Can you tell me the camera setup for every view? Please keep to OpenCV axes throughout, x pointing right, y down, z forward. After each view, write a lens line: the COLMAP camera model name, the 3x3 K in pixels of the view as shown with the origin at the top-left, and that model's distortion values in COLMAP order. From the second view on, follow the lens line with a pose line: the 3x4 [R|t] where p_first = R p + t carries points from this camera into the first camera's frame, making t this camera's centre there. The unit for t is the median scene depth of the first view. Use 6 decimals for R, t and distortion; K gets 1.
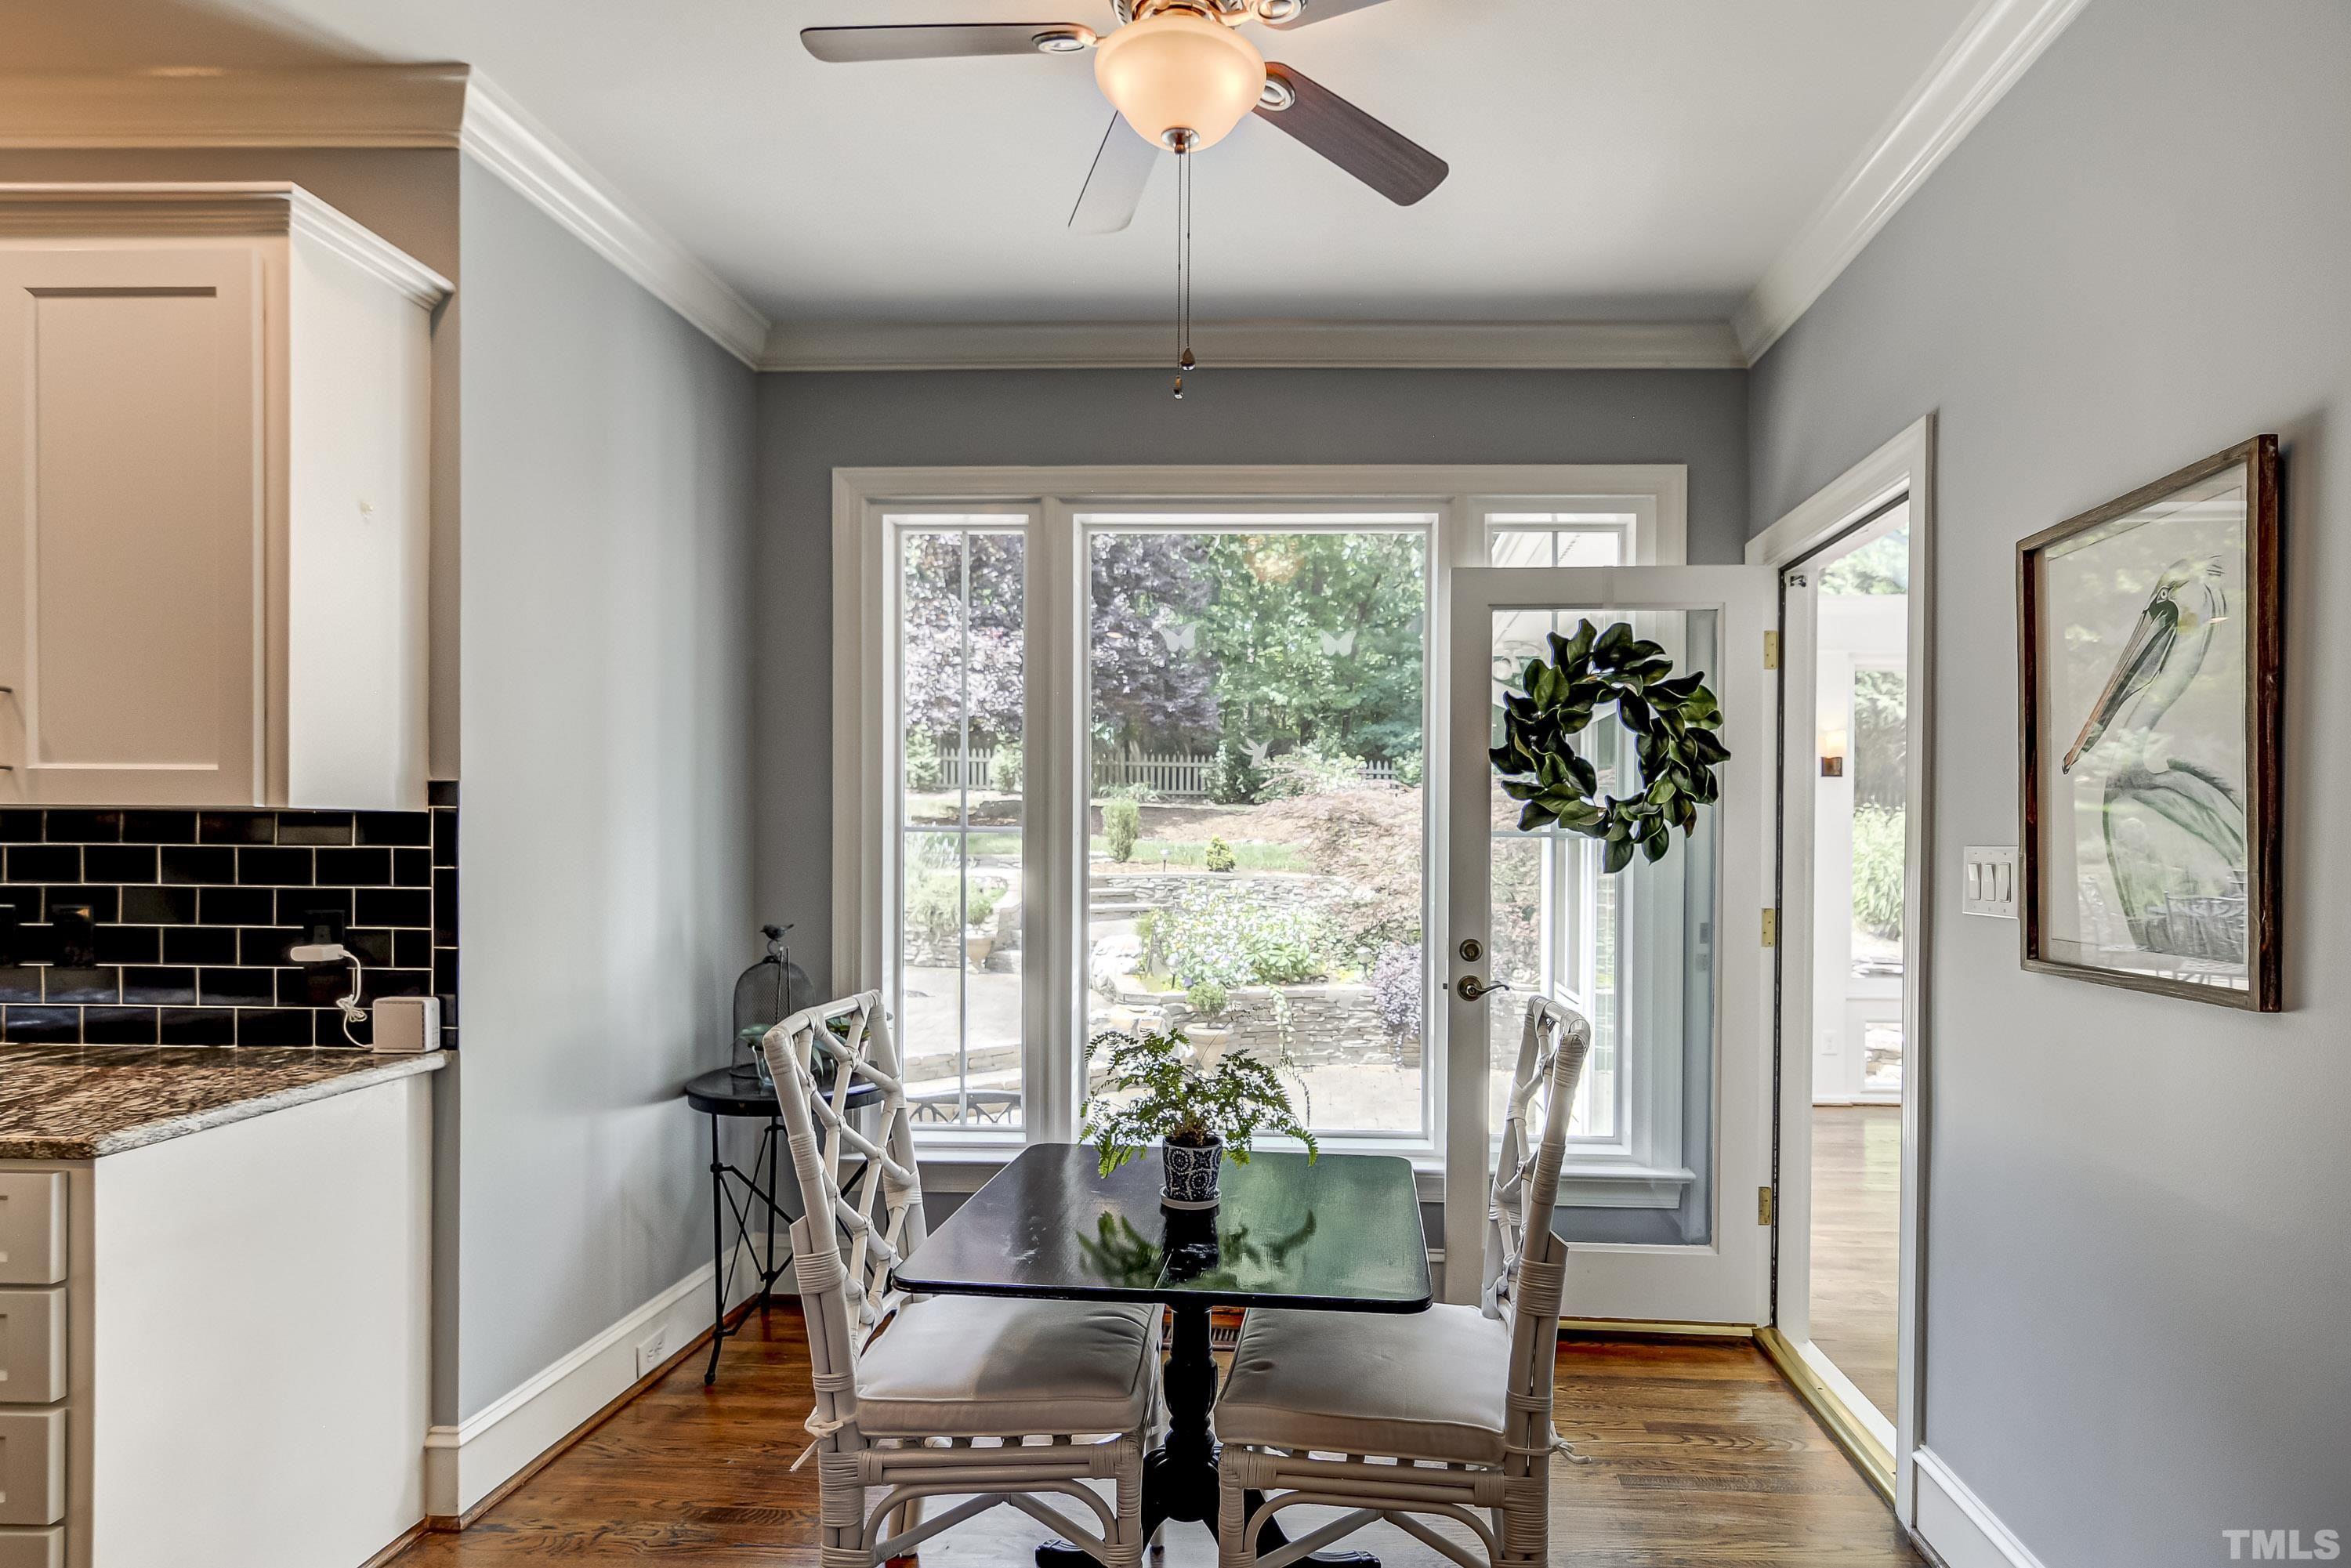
lens RADIAL K [[1179.7, 0, 1283.2], [0, 1179.7, 850.7], [0, 0, 1]] dist [-0.007056, 0.001519]
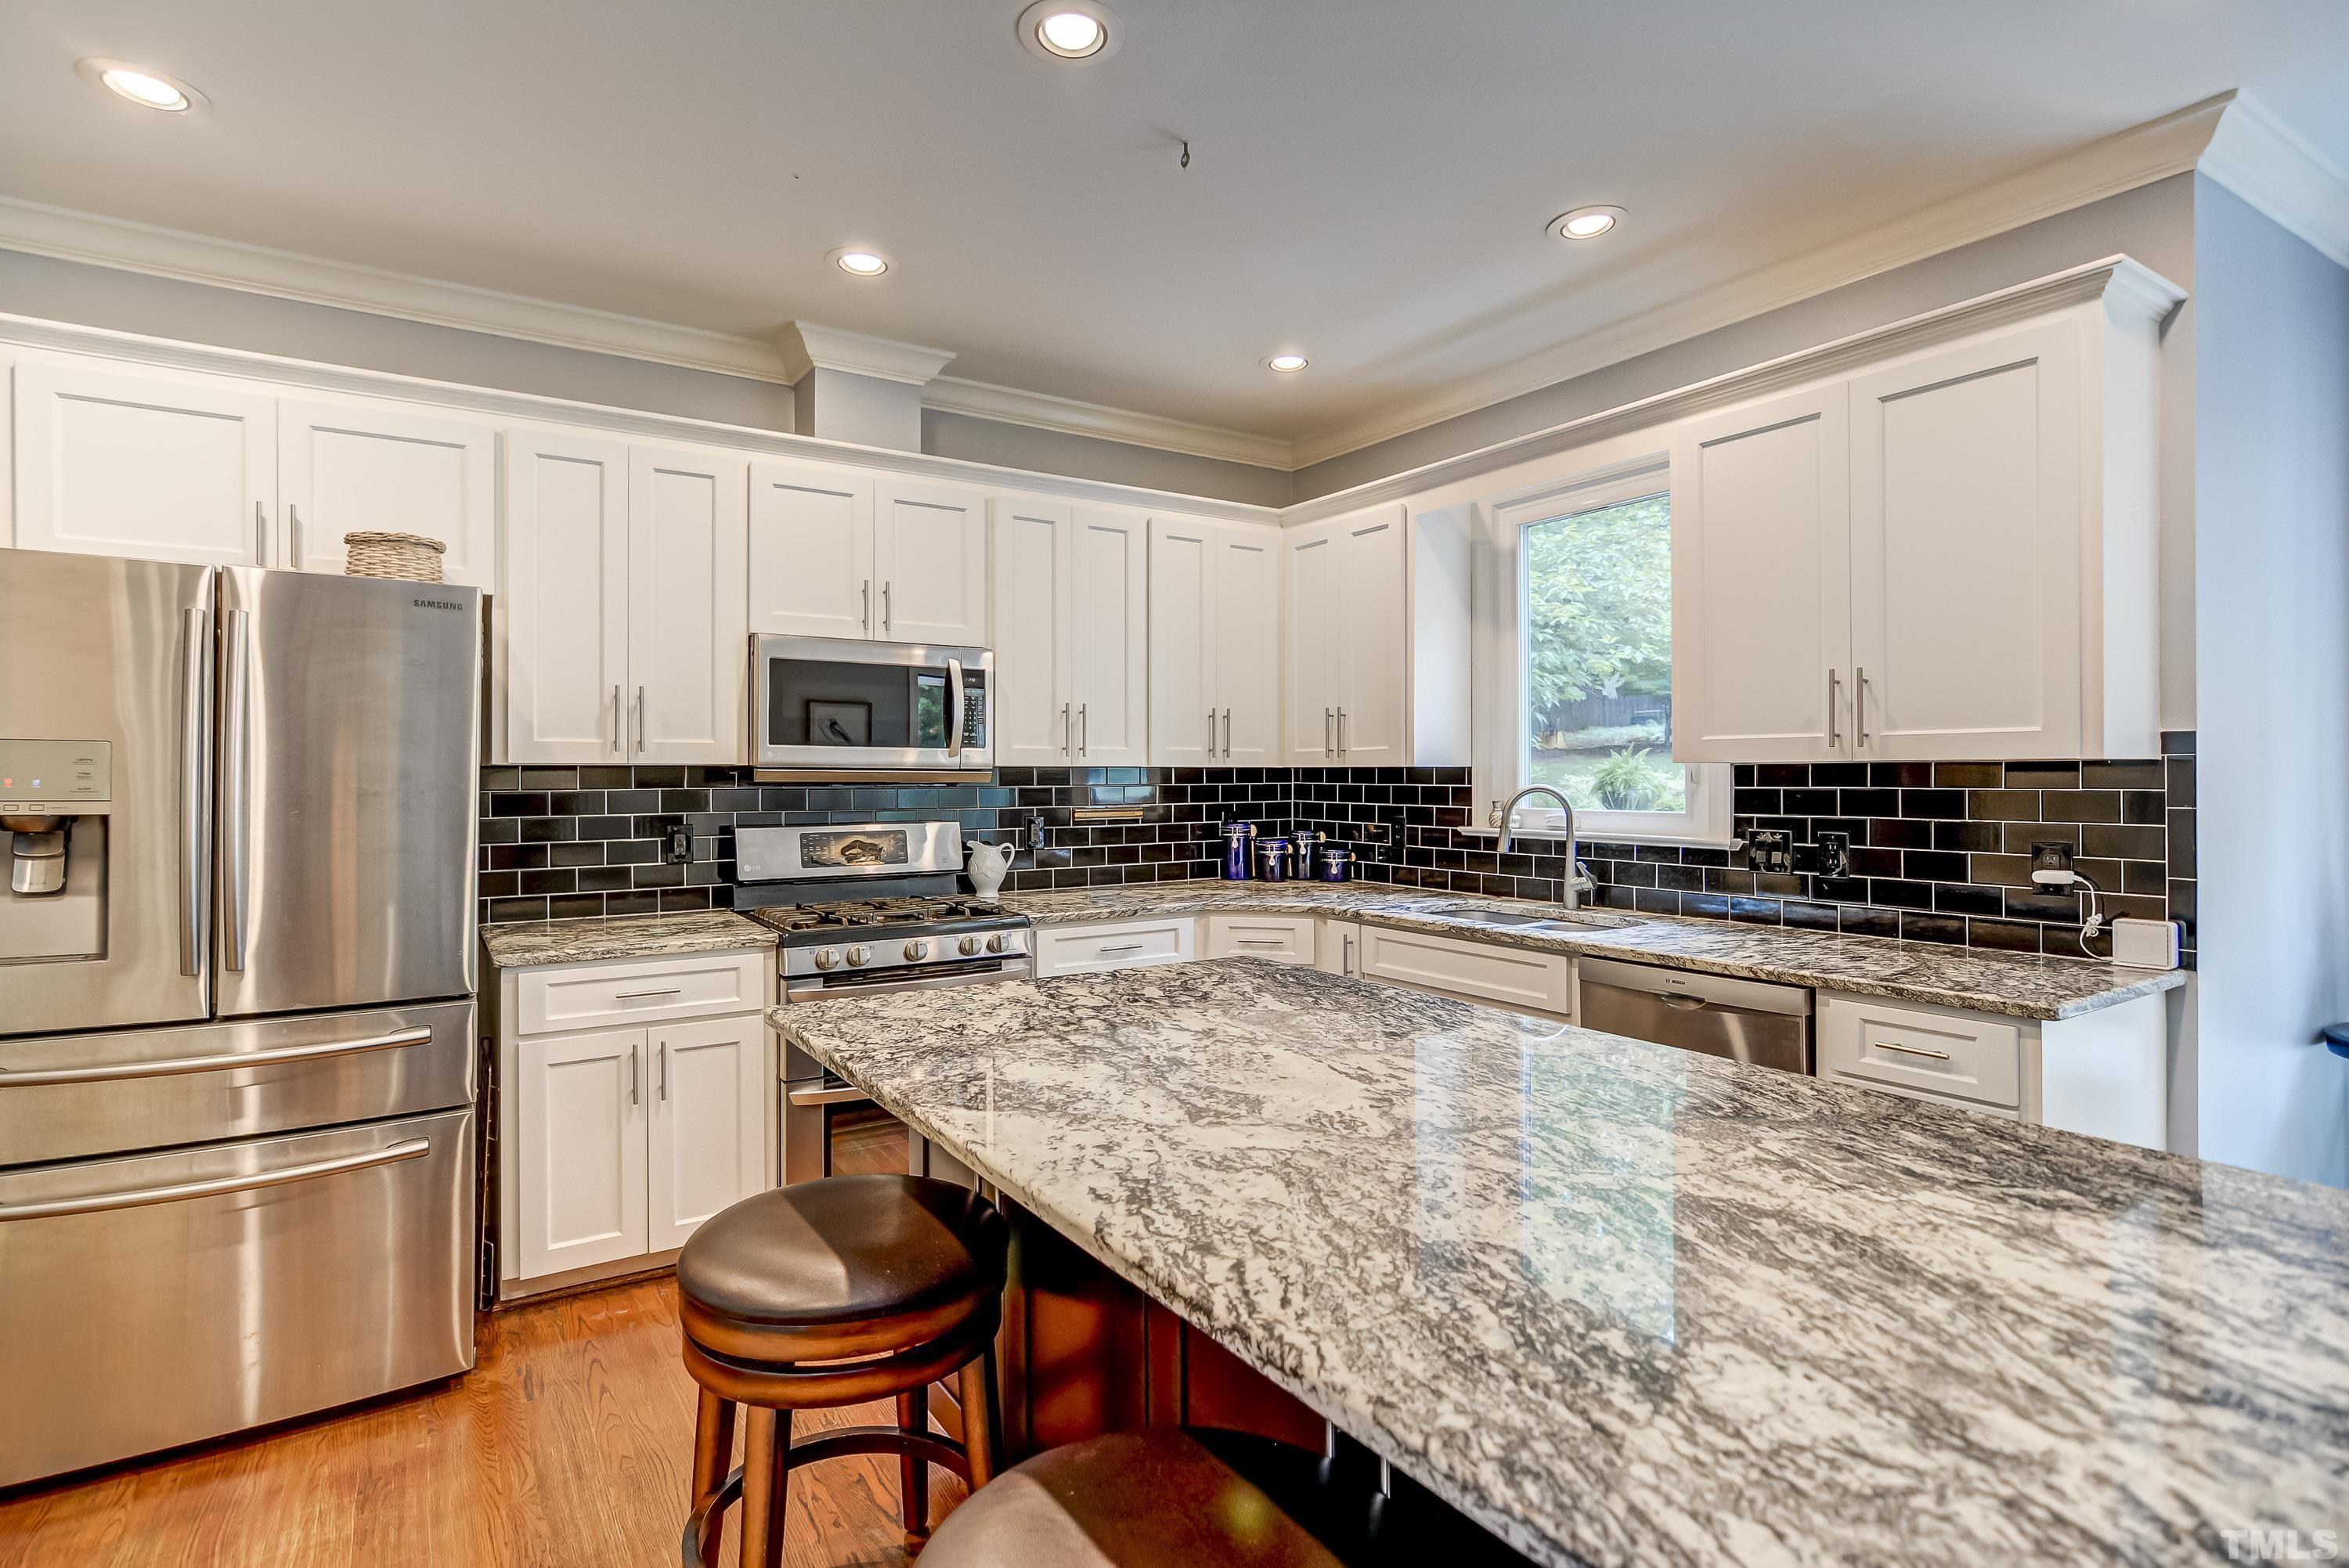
lens RADIAL K [[1165.9, 0, 1165.3], [0, 1165.9, 776.3], [0, 0, 1]] dist [-0.005738, 0.007765]
pose [[0.575952, -0.010482, -0.817416, -0.356318], [0.002273, 0.999934, -0.011221, -0.005906], [0.817480, 0.004604, 0.575938, -0.443725]]
